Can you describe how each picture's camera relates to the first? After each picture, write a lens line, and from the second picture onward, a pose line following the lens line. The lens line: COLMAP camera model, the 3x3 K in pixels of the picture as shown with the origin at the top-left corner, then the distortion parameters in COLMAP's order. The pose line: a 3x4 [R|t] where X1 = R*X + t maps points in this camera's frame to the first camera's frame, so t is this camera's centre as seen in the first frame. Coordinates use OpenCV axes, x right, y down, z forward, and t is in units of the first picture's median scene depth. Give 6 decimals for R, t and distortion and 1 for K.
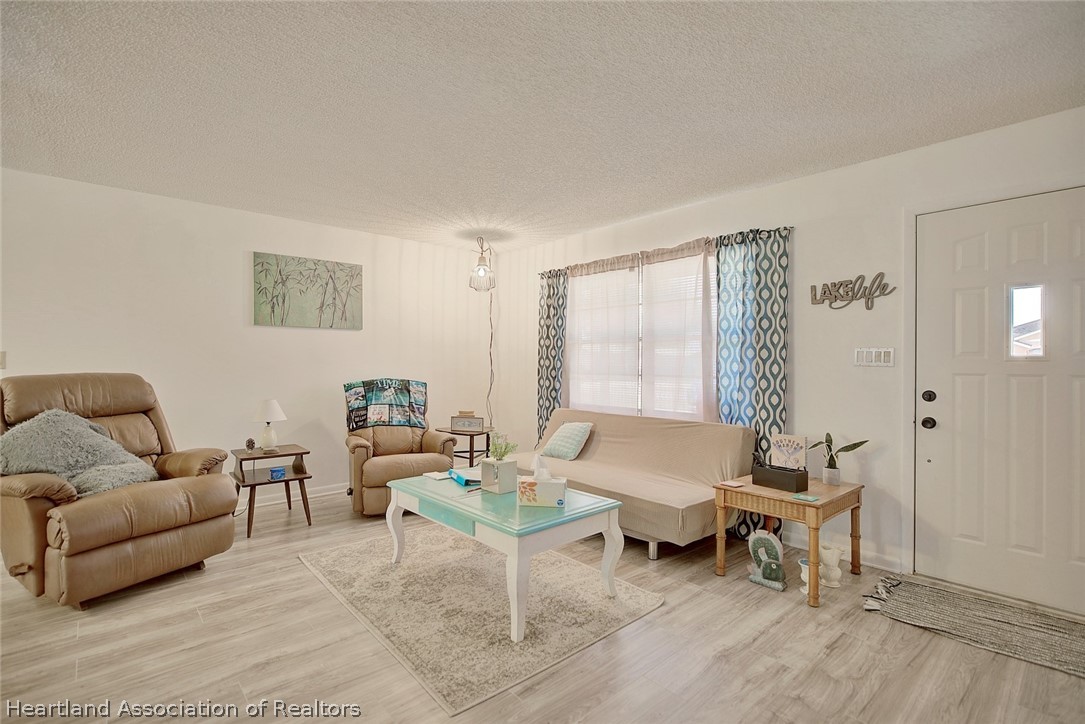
lens RADIAL K [[502.2, 0, 537.9], [0, 502.2, 365.7], [0, 0, 1]] dist [0.025668, -0.001892]
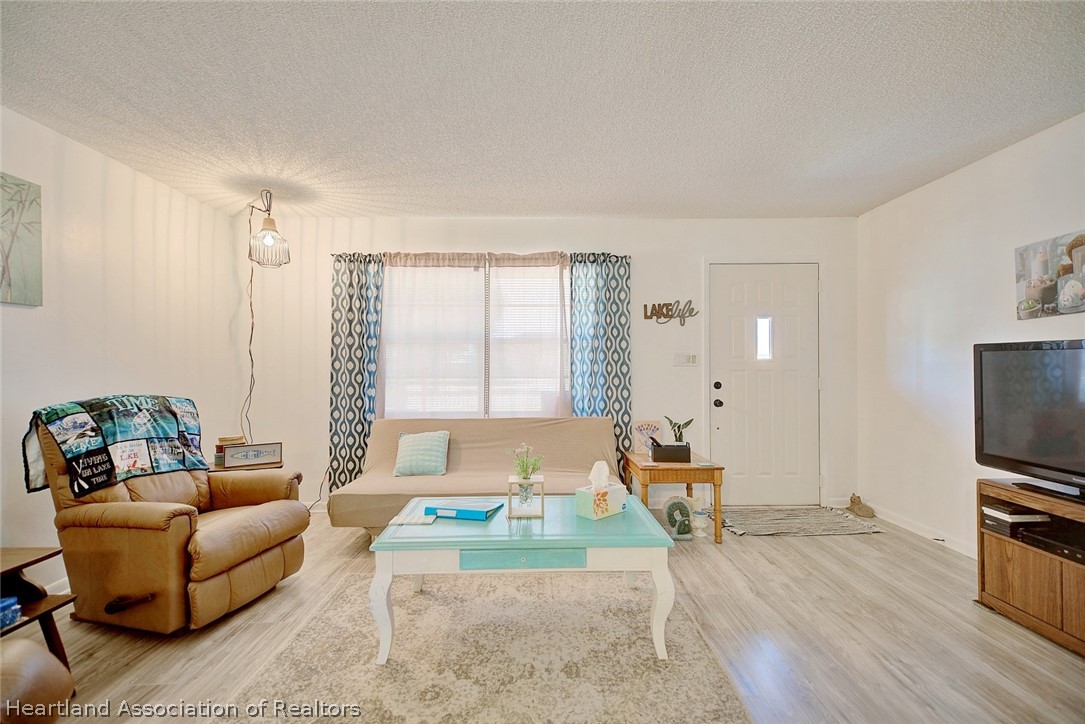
lens RADIAL K [[502.2, 0, 540.9], [0, 502.2, 359.4], [0, 0, 1]] dist [0.025668, -0.001892]
pose [[0.655520, 0.002843, 0.755172, -0.548783], [0.010560, 0.999861, -0.012931, -0.003319], [-0.755104, 0.016451, 0.655399, 0.326129]]
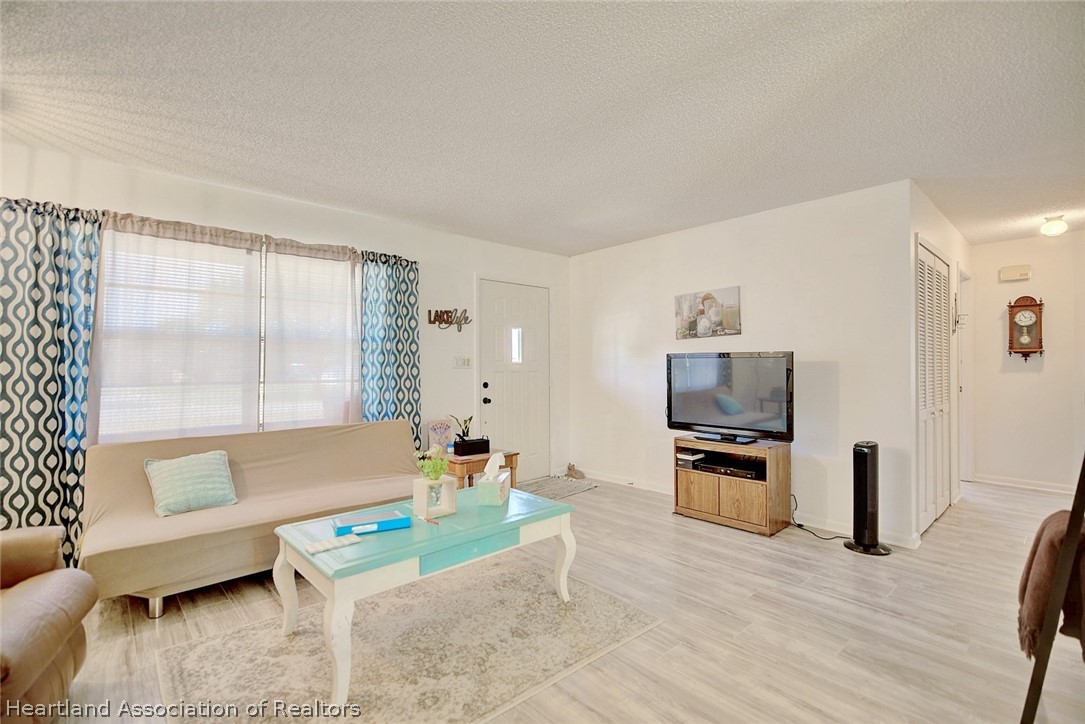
lens RADIAL K [[502.2, 0, 546.3], [0, 502.2, 360.0], [0, 0, 1]] dist [0.025668, -0.001892]
pose [[-0.009501, 0.006635, 0.999933, -0.744328], [0.010639, 0.999922, -0.006534, -0.009743], [-0.999898, 0.010576, -0.009571, 0.633590]]
